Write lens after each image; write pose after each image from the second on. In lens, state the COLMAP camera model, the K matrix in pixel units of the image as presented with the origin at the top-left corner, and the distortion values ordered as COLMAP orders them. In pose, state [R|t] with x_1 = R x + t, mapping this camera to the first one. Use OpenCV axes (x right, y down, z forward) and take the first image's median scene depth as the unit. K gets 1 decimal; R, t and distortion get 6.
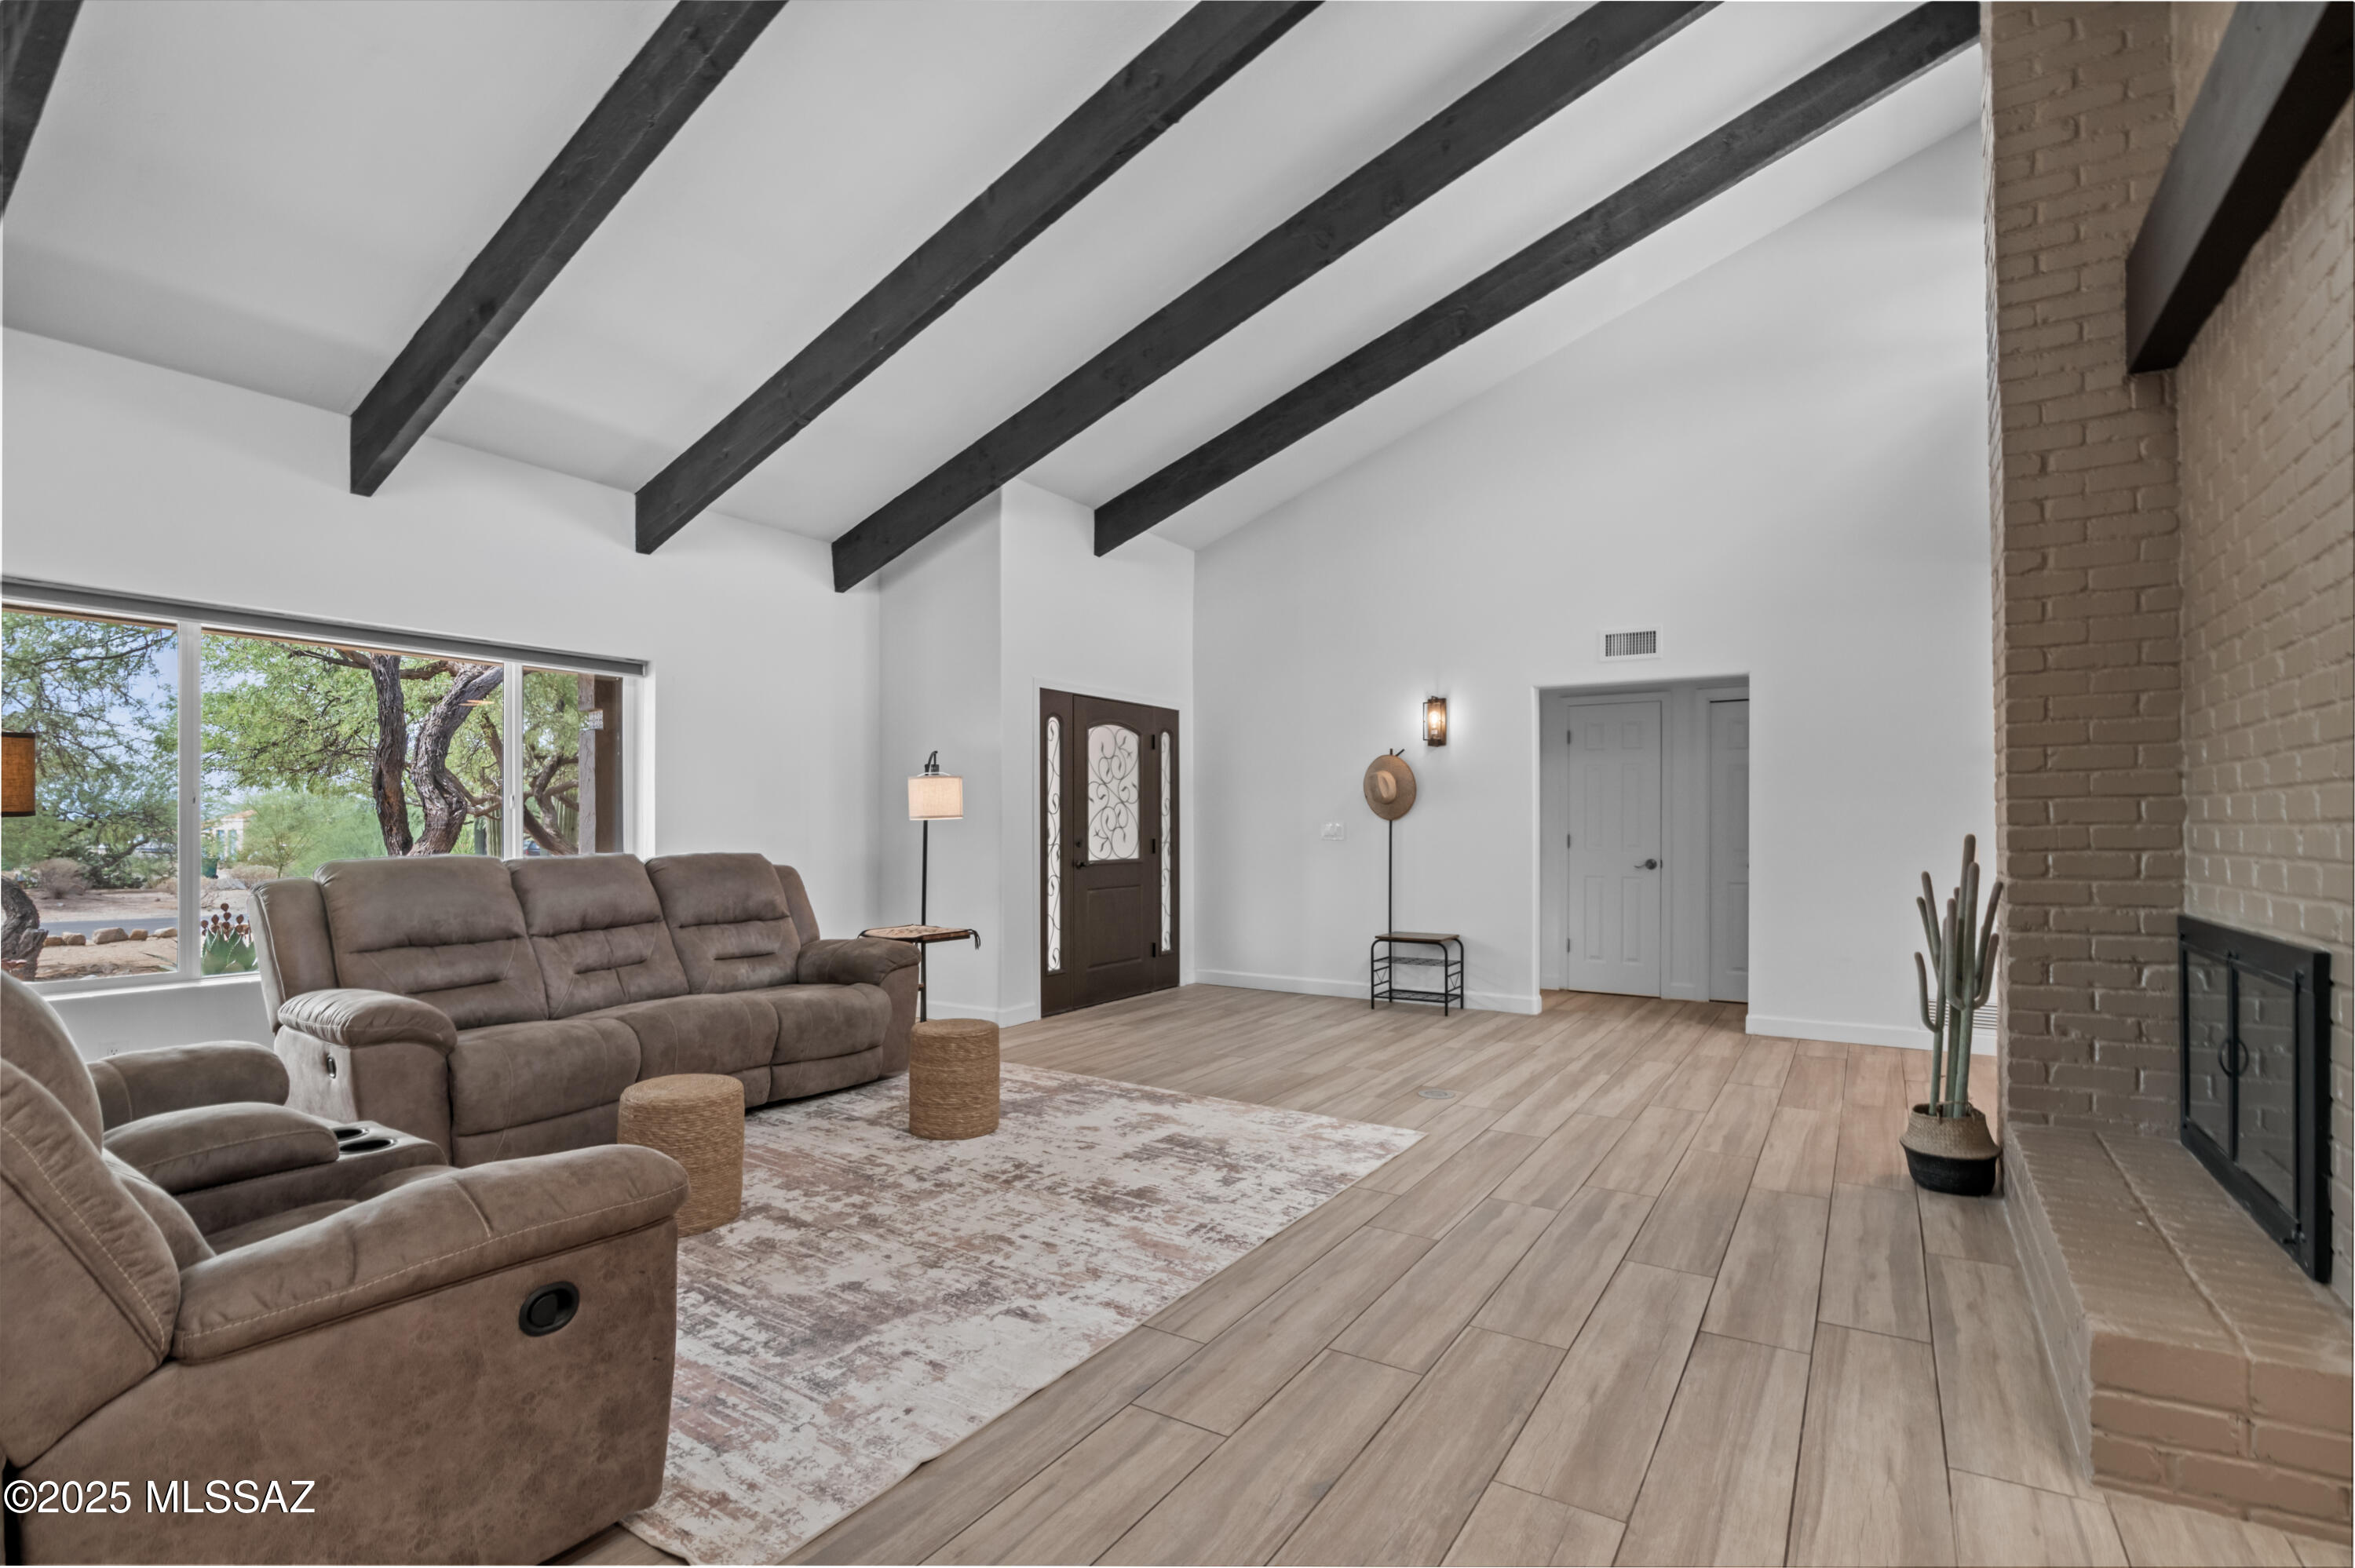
lens RADIAL K [[1094.6, 0, 1178.3], [0, 1094.6, 805.9], [0, 0, 1]] dist [-0.019719, 0.000263]
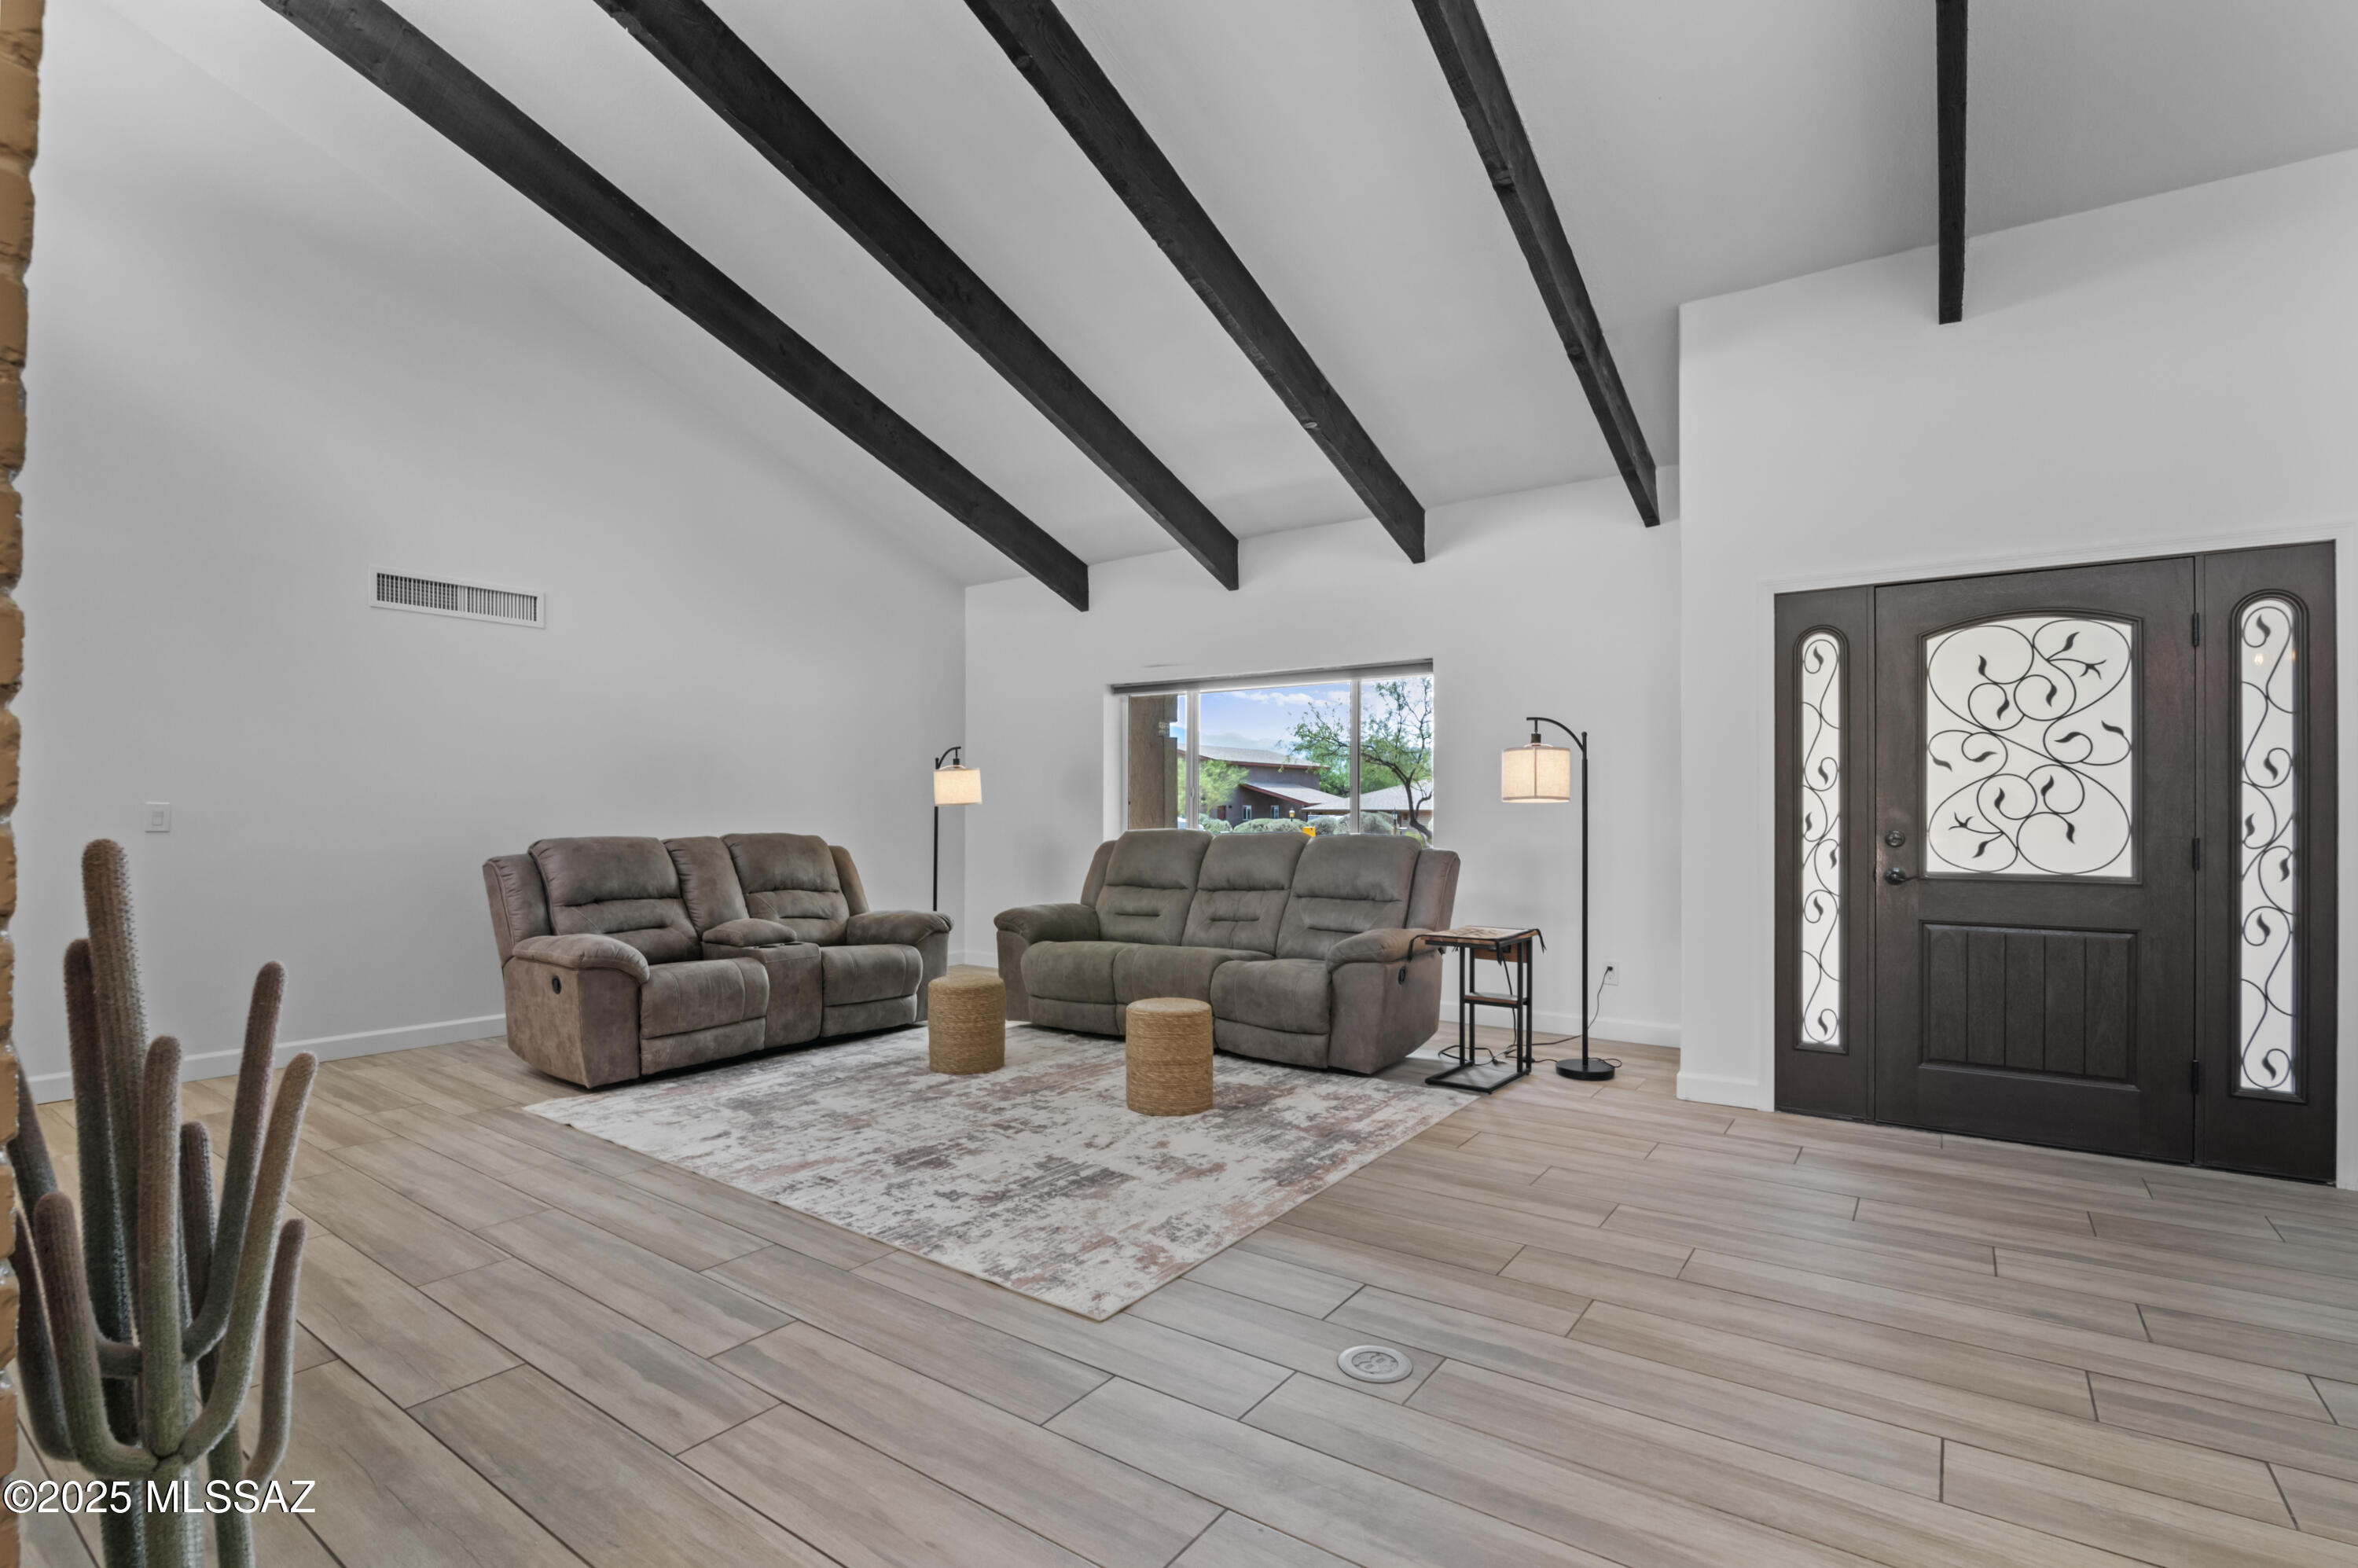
lens RADIAL K [[1096.1, 0, 1179.6], [0, 1096.1, 794.3], [0, 0, 1]] dist [-0.019719, 0.000263]
pose [[-0.053152, -0.014355, -0.998483, 0.943927], [0.017077, 0.999737, -0.015282, 0.022991], [0.998440, -0.017863, -0.052893, 1.226912]]
